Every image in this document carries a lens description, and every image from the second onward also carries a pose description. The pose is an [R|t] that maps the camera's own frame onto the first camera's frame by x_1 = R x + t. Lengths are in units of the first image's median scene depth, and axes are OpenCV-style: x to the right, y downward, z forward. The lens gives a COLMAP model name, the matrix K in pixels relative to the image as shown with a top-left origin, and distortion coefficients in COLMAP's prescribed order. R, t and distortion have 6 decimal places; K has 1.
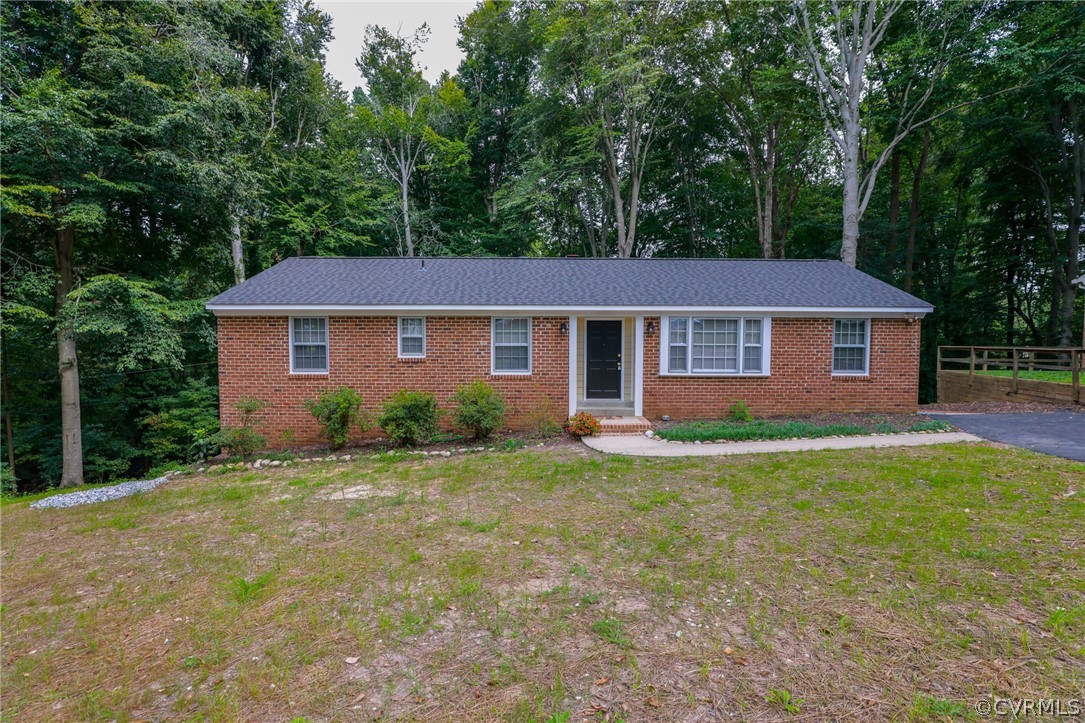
lens RADIAL K [[493.8, 0, 545.6], [0, 493.8, 364.1], [0, 0, 1]] dist [-0.037992, 0.007711]
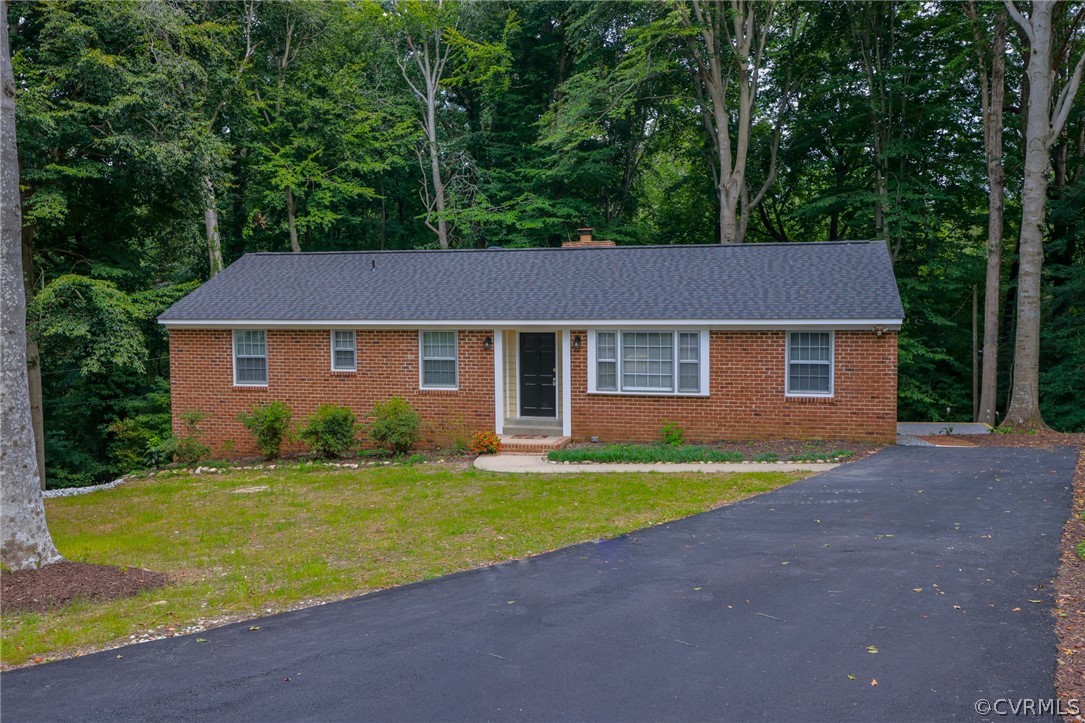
lens RADIAL K [[925.3, 0, 549.7], [0, 925.3, 352.3], [0, 0, 1]] dist [0.029558, 0.005050]
pose [[0.967761, 0.005694, -0.251805, 0.595588], [-0.000939, 0.999819, 0.018996, -0.086147], [0.251868, -0.018147, 0.967592, -0.697526]]
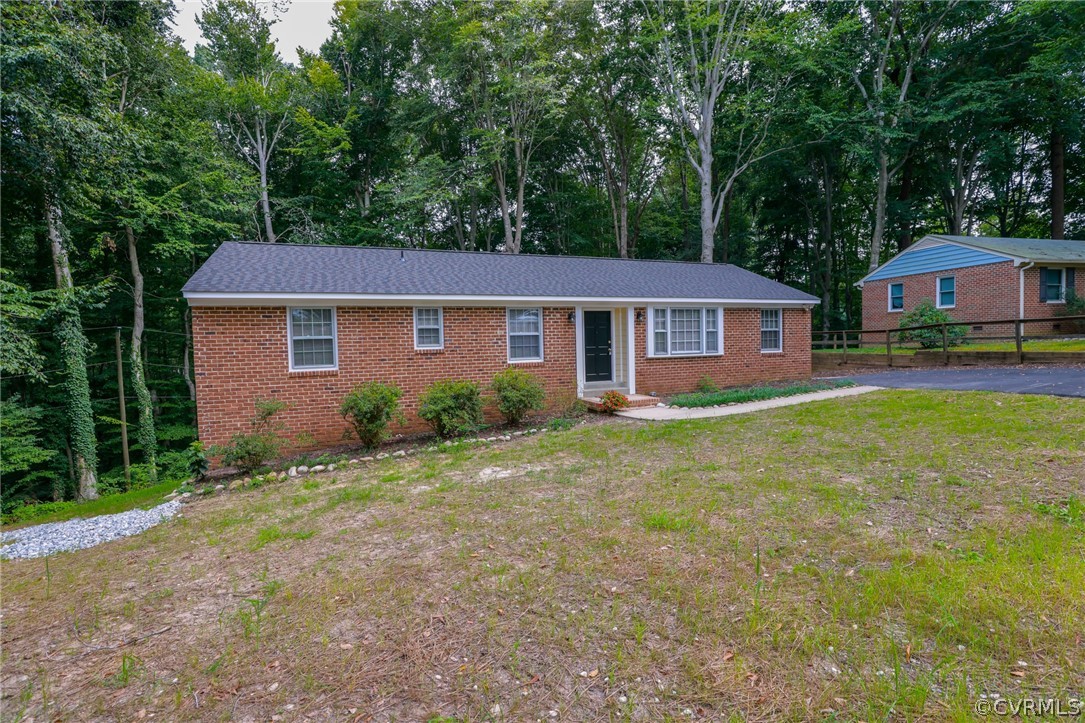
lens RADIAL K [[493.8, 0, 545.6], [0, 493.8, 364.1], [0, 0, 1]] dist [-0.037992, 0.007711]
pose [[0.928984, -0.042431, 0.367680, -0.415320], [0.045082, 0.998982, 0.001380, 0.025486], [-0.367364, 0.015293, 0.929951, 0.008732]]
